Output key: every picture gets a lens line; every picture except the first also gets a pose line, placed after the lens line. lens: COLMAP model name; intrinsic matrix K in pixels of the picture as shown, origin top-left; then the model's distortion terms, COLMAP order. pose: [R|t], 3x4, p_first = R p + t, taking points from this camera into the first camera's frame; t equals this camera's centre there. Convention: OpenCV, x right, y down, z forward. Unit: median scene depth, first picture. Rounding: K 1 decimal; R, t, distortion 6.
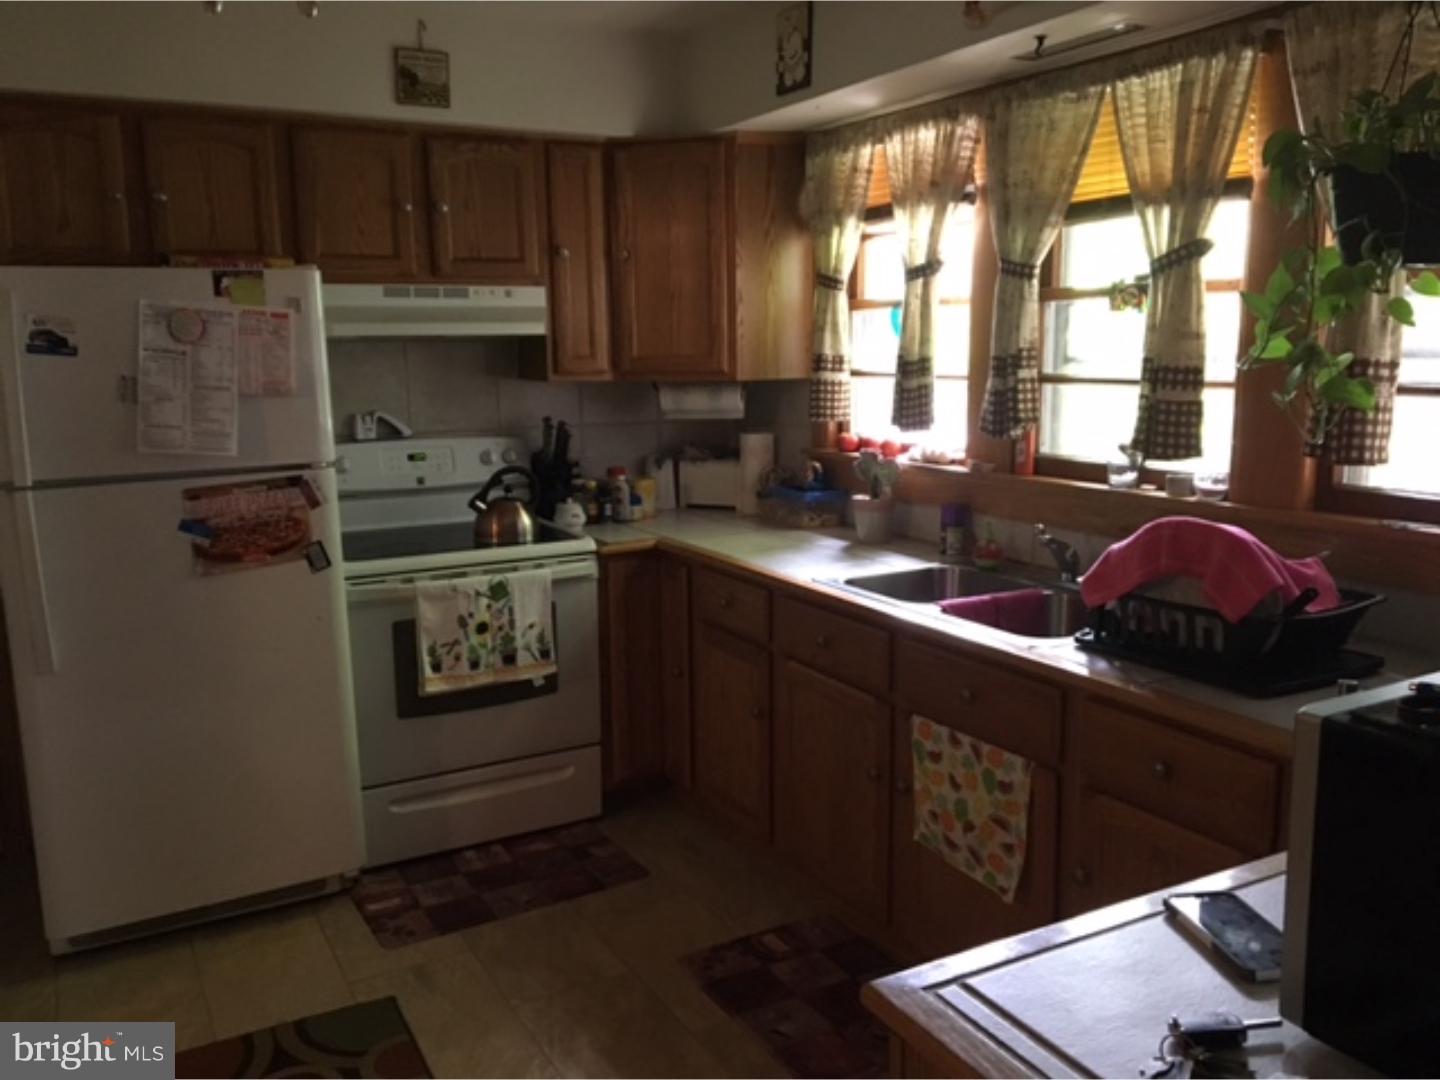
lens RADIAL K [[1193.6, 0, 717.6], [0, 1193.6, 541.5], [0, 0, 1]] dist [0.068088, -0.064402]
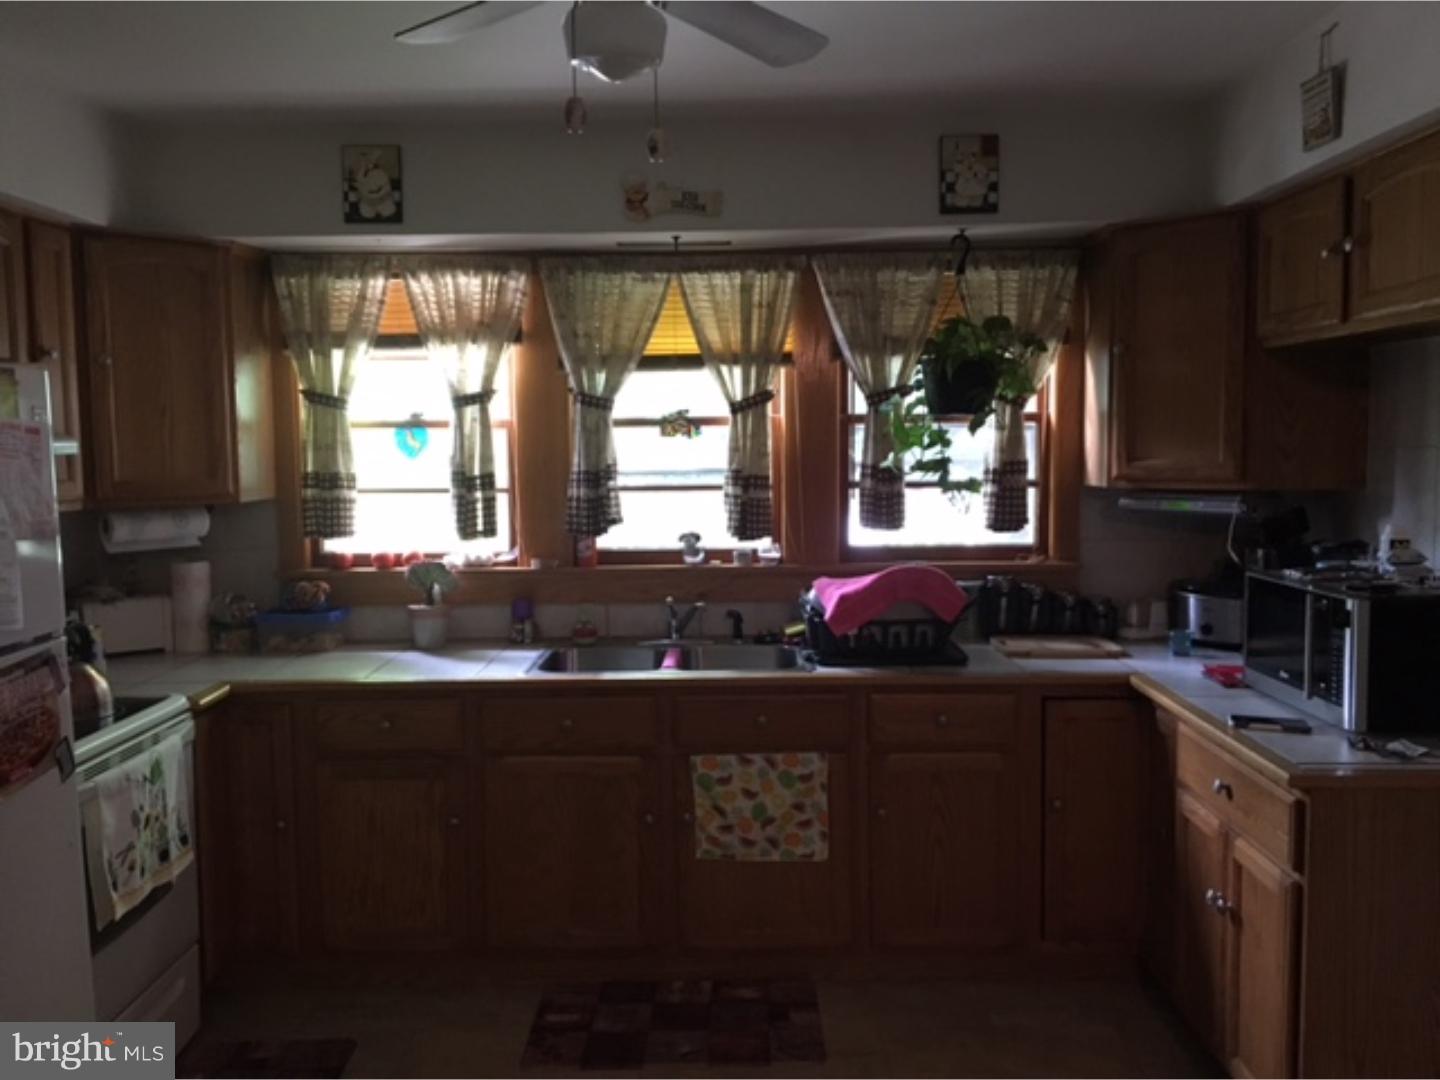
lens RADIAL K [[1193.6, 0, 719.0], [0, 1193.6, 540.7], [0, 0, 1]] dist [0.068088, -0.064402]
pose [[0.497459, -0.066587, 0.864928, -0.778709], [0.151808, 0.988346, -0.011223, -0.050734], [-0.854101, 0.136886, 0.501770, 0.287099]]
